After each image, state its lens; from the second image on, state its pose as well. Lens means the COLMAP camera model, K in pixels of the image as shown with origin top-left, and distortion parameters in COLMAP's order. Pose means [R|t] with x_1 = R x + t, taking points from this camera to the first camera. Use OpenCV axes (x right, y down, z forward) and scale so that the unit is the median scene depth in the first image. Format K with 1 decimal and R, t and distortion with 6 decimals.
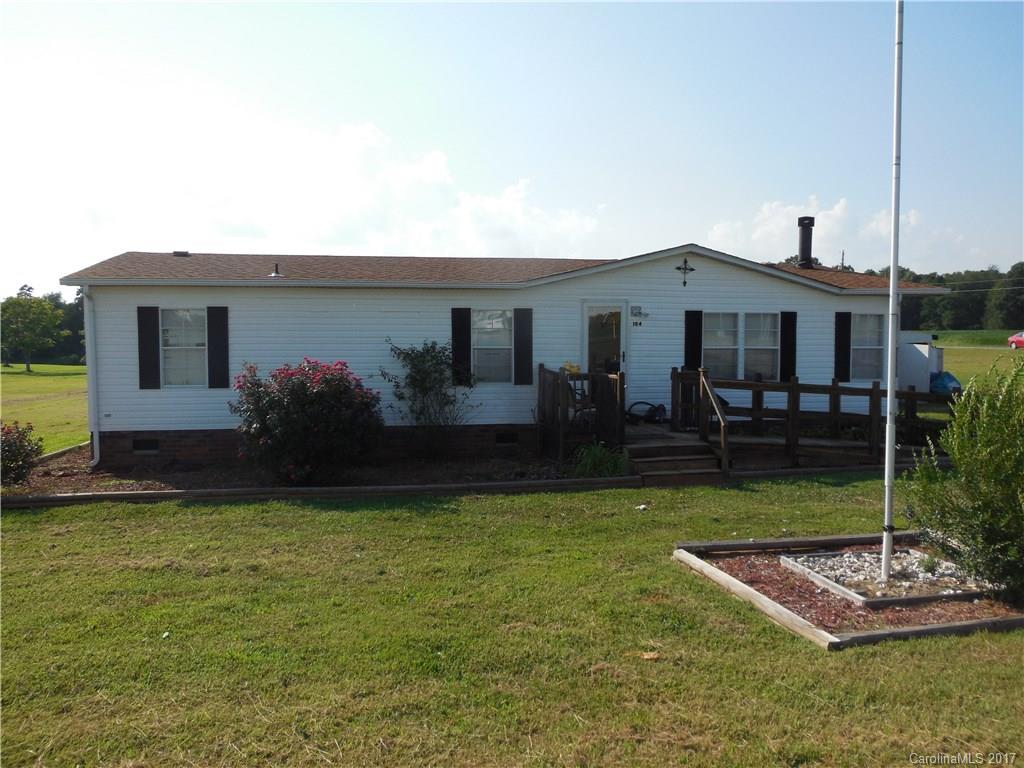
lens RADIAL K [[867.3, 0, 502.3], [0, 867.3, 389.3], [0, 0, 1]] dist [-0.049176, 0.023569]
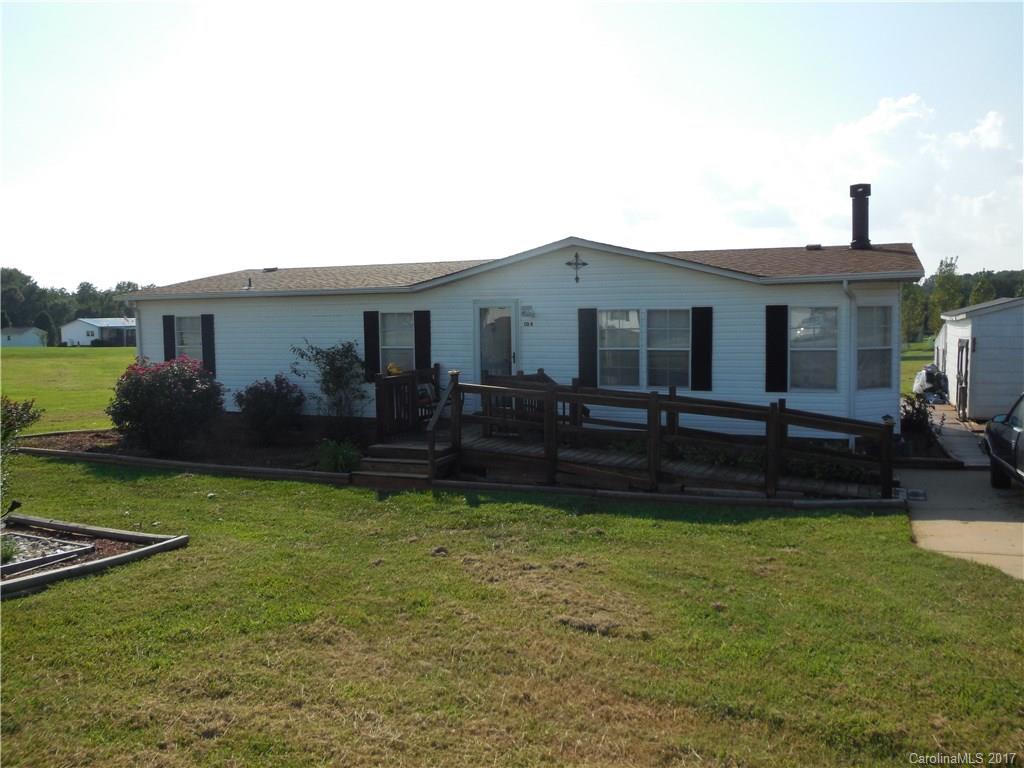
lens RADIAL K [[867.3, 0, 507.8], [0, 867.3, 381.1], [0, 0, 1]] dist [-0.049176, 0.023569]
pose [[0.813890, 0.028100, -0.580339, 0.713477], [-0.027929, 0.999567, 0.009231, -0.020514], [0.580348, 0.008695, 0.814322, 0.207917]]
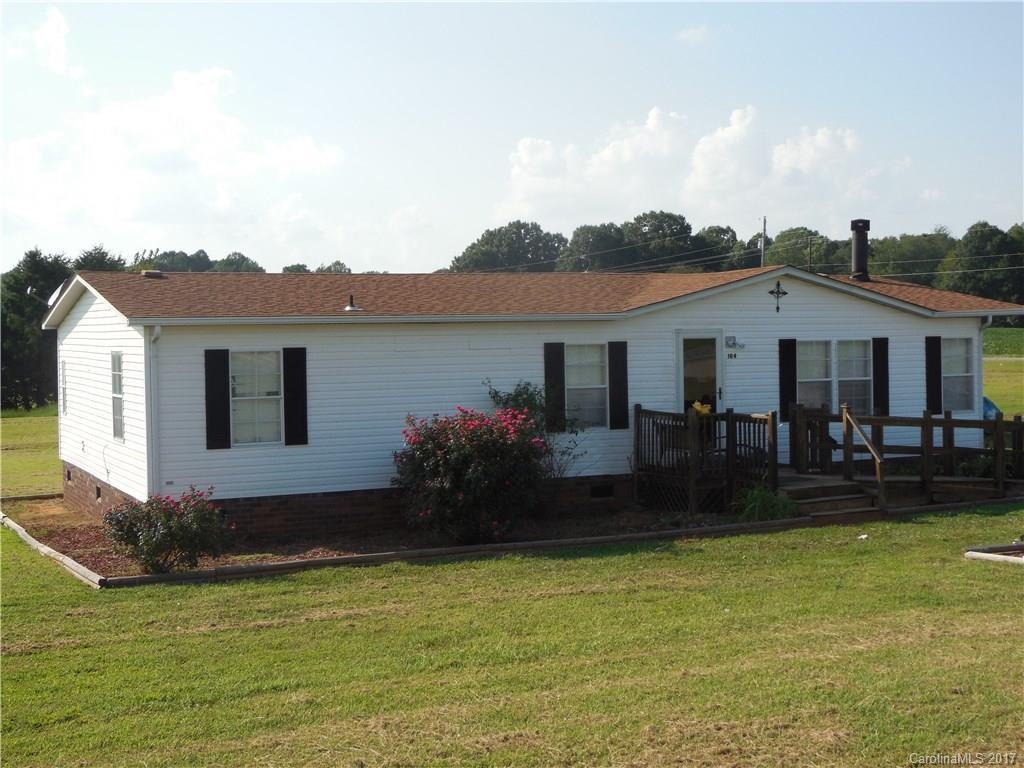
lens RADIAL K [[1569.1, 0, 513.9], [0, 1569.1, 383.3], [0, 0, 1]] dist [-0.032433, 0.000000]
pose [[0.964353, -0.026075, 0.263332, -0.490106], [0.035609, 0.998869, -0.031496, -0.005348], [-0.262213, 0.039751, 0.964191, -0.490718]]
